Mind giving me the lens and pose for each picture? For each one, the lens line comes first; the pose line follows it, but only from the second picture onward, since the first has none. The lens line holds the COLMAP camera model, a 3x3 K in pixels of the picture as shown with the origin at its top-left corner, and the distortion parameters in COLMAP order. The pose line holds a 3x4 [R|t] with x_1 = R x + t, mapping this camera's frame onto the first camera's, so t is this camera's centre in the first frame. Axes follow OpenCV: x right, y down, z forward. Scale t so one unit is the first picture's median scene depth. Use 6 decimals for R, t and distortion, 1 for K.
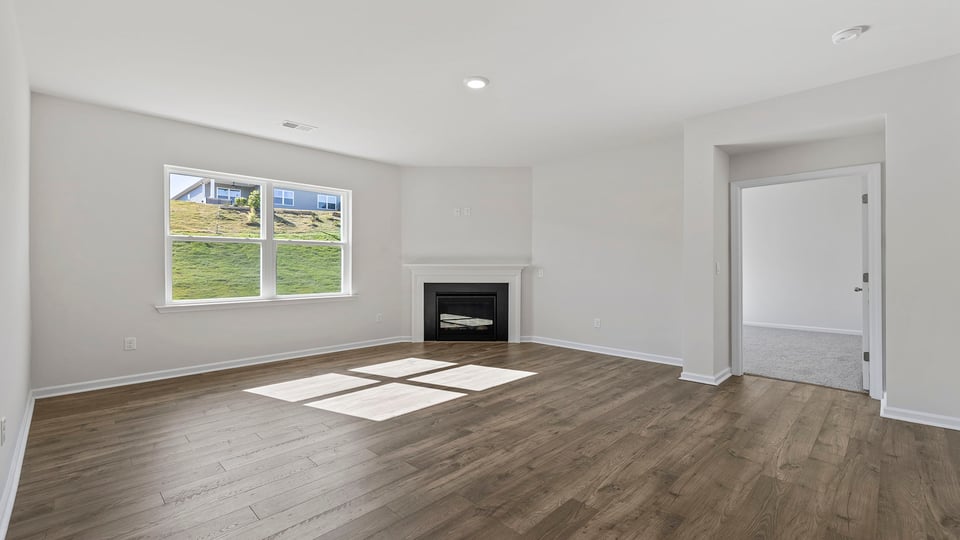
lens RADIAL K [[412.2, 0, 475.7], [0, 412.2, 266.4], [0, 0, 1]] dist [0.000921, -0.000079]
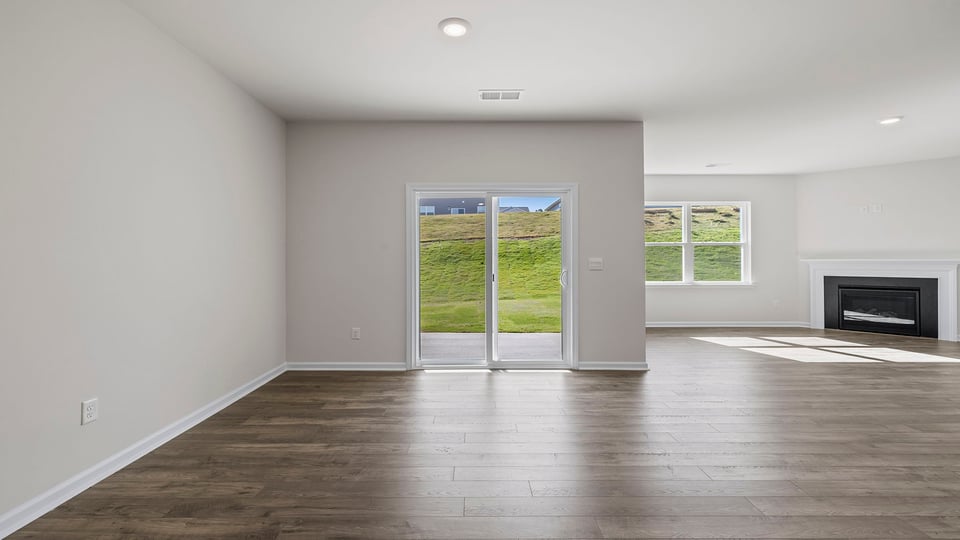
lens RADIAL K [[410.9, 0, 475.7], [0, 410.9, 255.4], [0, 0, 1]] dist [0.000770, 0.000029]
pose [[0.707998, -0.009887, -0.706145, -0.011431], [-0.000638, 0.999893, -0.014639, 0.001344], [0.706214, 0.010815, 0.707916, -0.784871]]
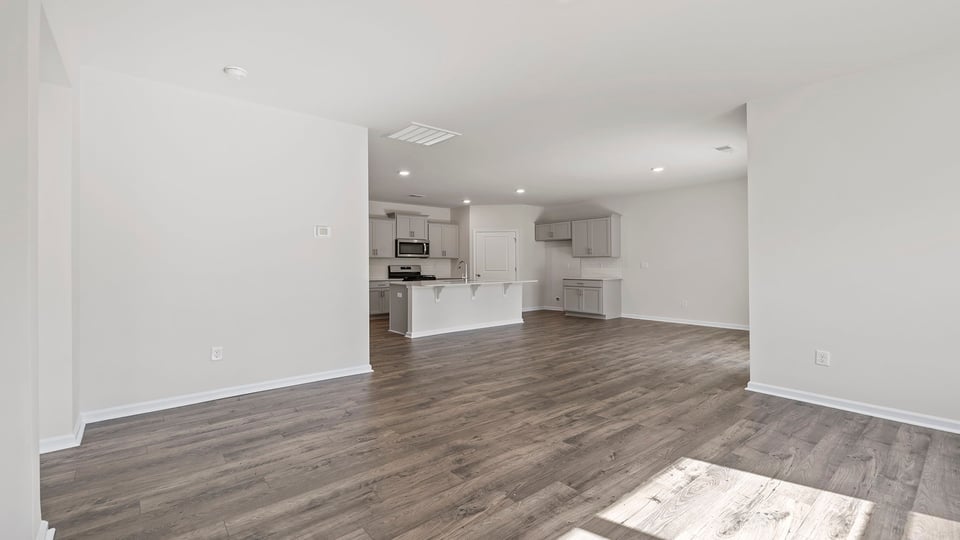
lens RADIAL K [[412.2, 0, 475.7], [0, 412.2, 266.4], [0, 0, 1]] dist [0.000921, -0.000079]
pose [[-0.995813, 0.004957, 0.091277, 0.081758], [0.005720, 0.999951, 0.008094, -0.005288], [-0.091233, 0.008582, -0.995793, 1.542397]]
